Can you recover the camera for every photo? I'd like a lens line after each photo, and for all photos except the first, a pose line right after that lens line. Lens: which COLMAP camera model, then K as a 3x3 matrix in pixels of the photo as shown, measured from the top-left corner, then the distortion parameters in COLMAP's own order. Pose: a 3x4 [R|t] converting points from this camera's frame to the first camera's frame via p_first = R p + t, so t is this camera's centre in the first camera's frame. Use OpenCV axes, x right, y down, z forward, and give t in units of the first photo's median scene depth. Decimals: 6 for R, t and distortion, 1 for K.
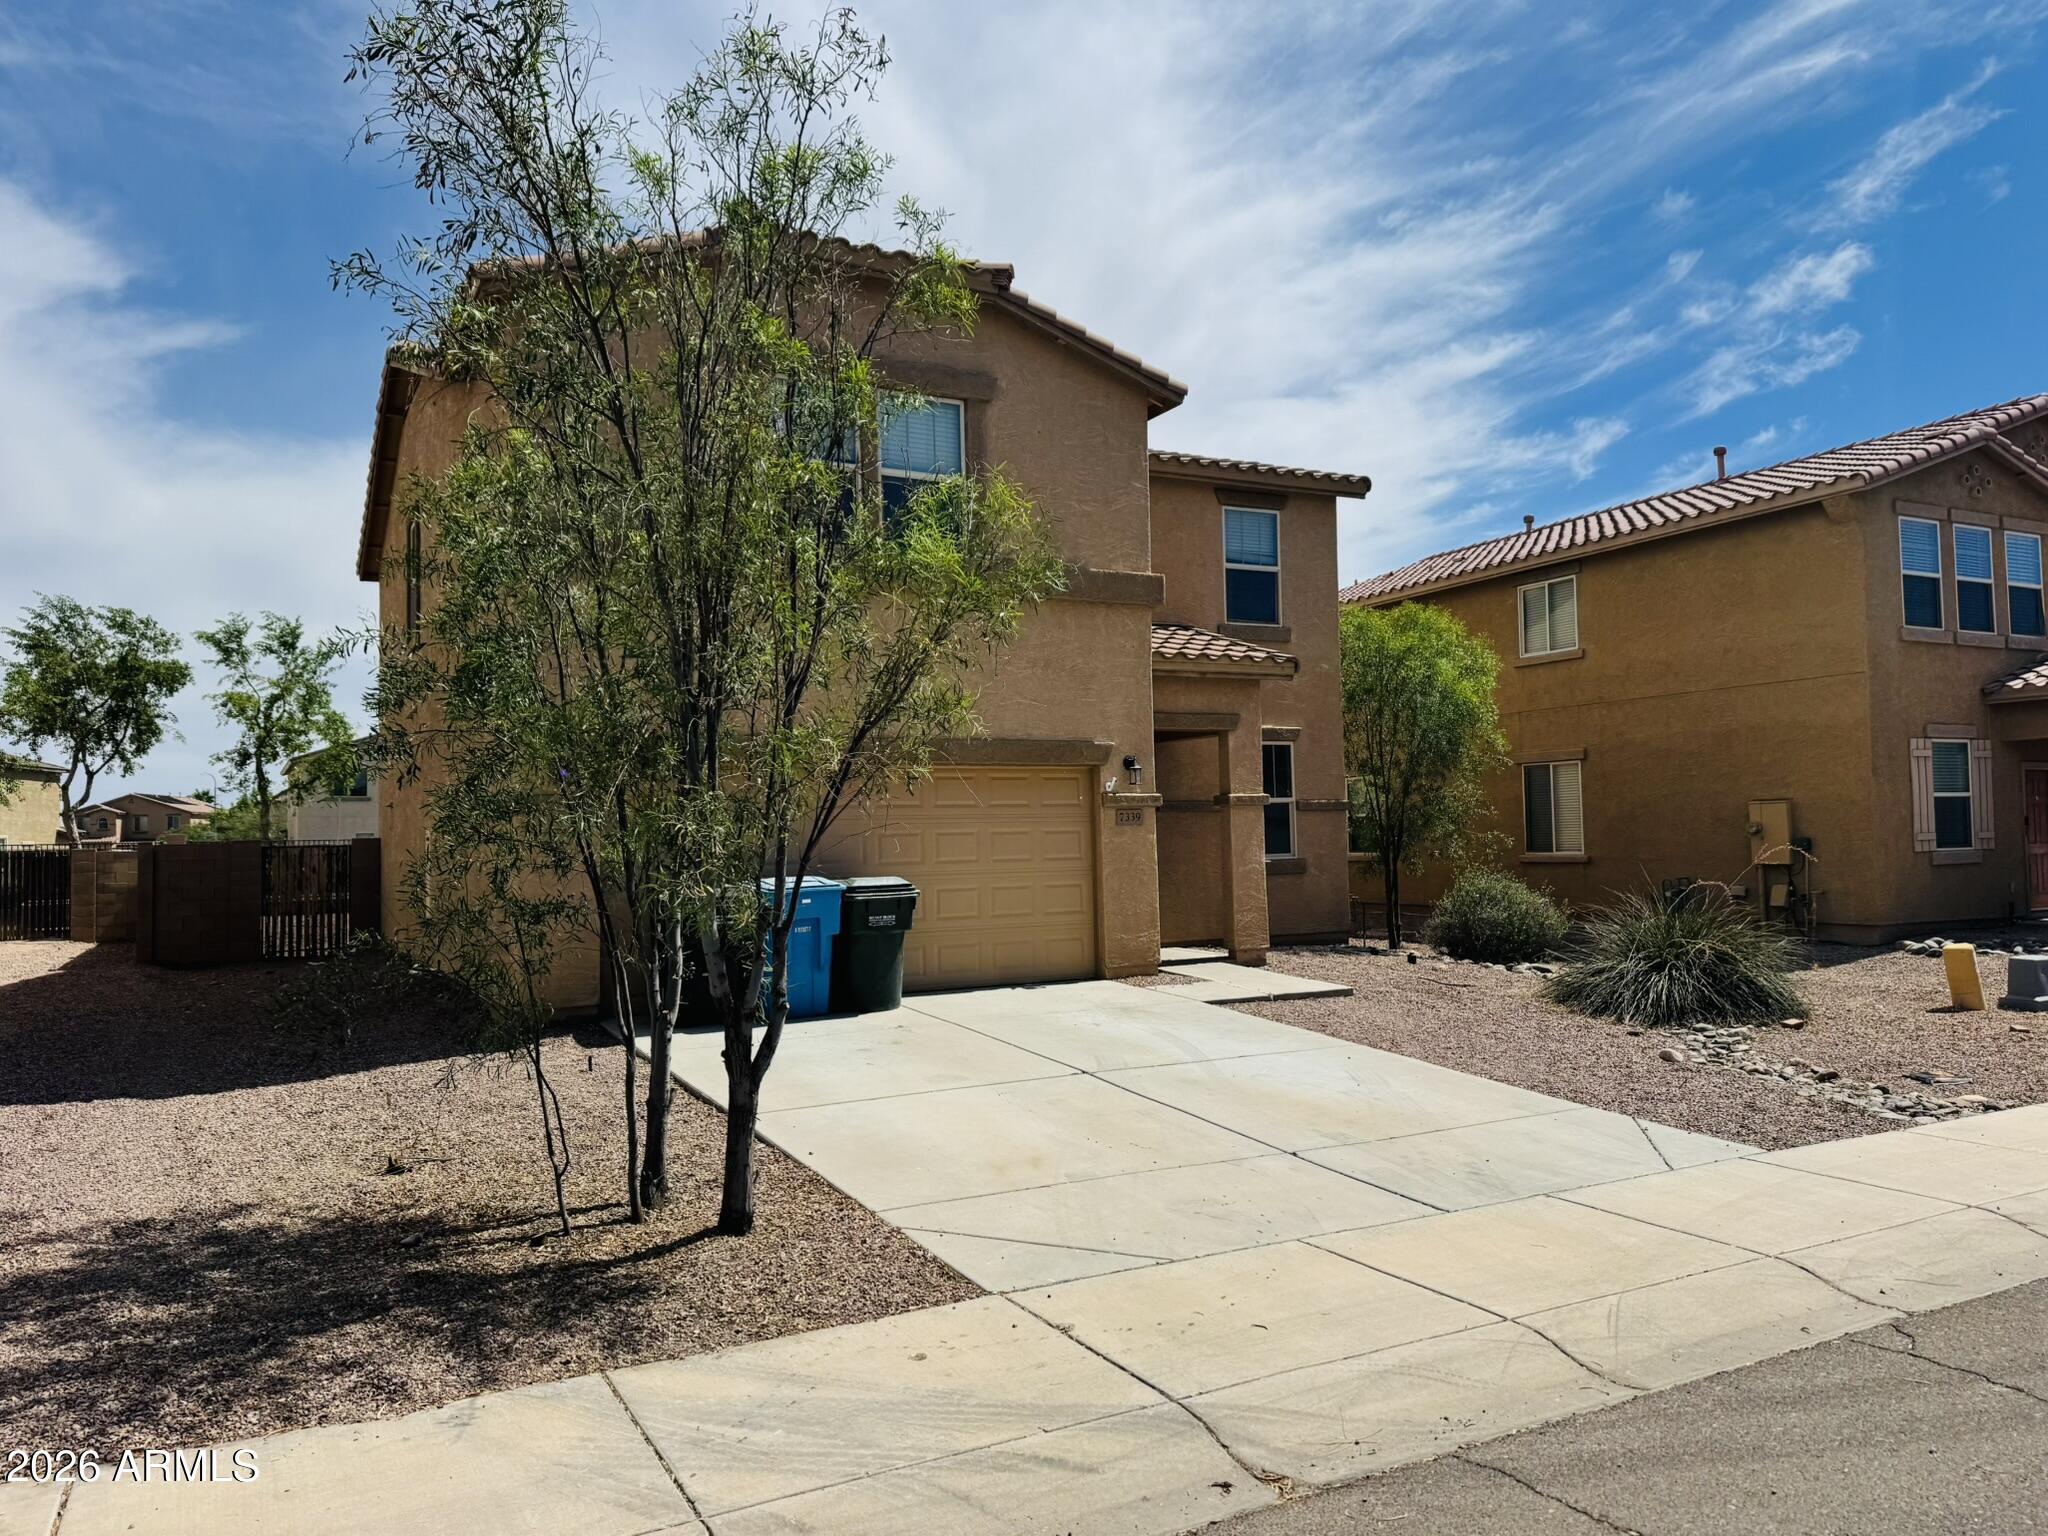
lens RADIAL K [[1415.6, 0, 1024.0], [0, 1415.6, 768.0], [0, 0, 1]] dist [0.151966, -0.182165]
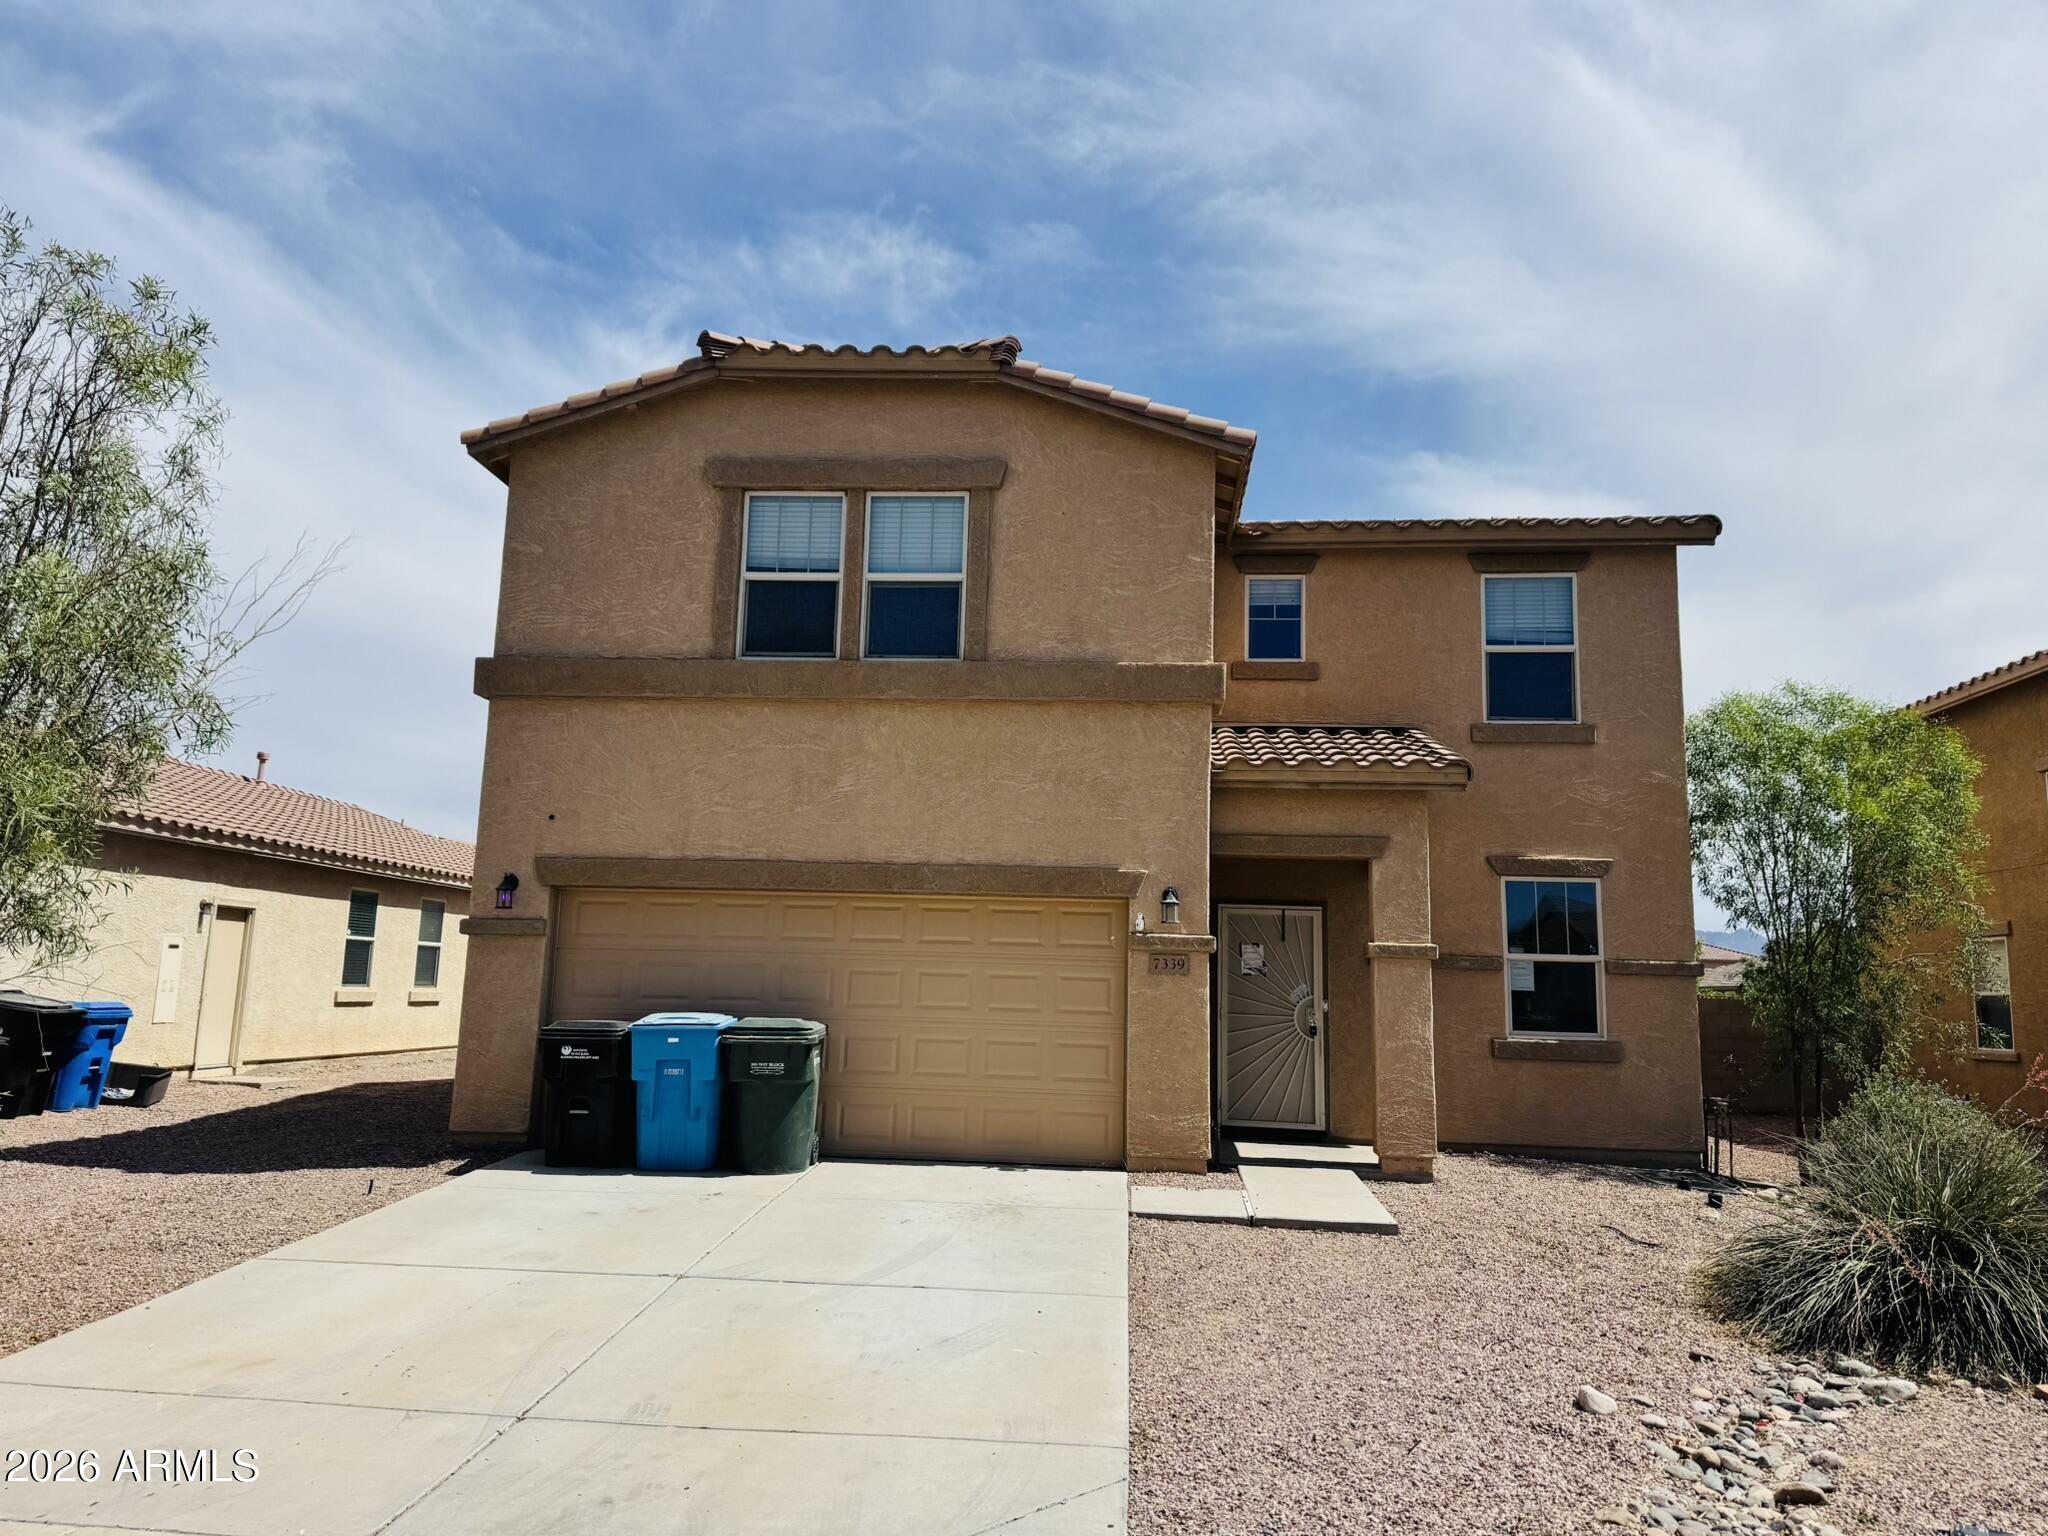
lens RADIAL K [[1430.0, 0, 1017.5], [0, 1430.0, 743.3], [0, 0, 1]] dist [0.153951, -0.261866]
pose [[0.835807, -0.046717, -0.547032, 0.455762], [-0.019071, 0.993301, -0.113968, 0.004775], [0.548692, 0.105688, 0.829318, 0.268289]]
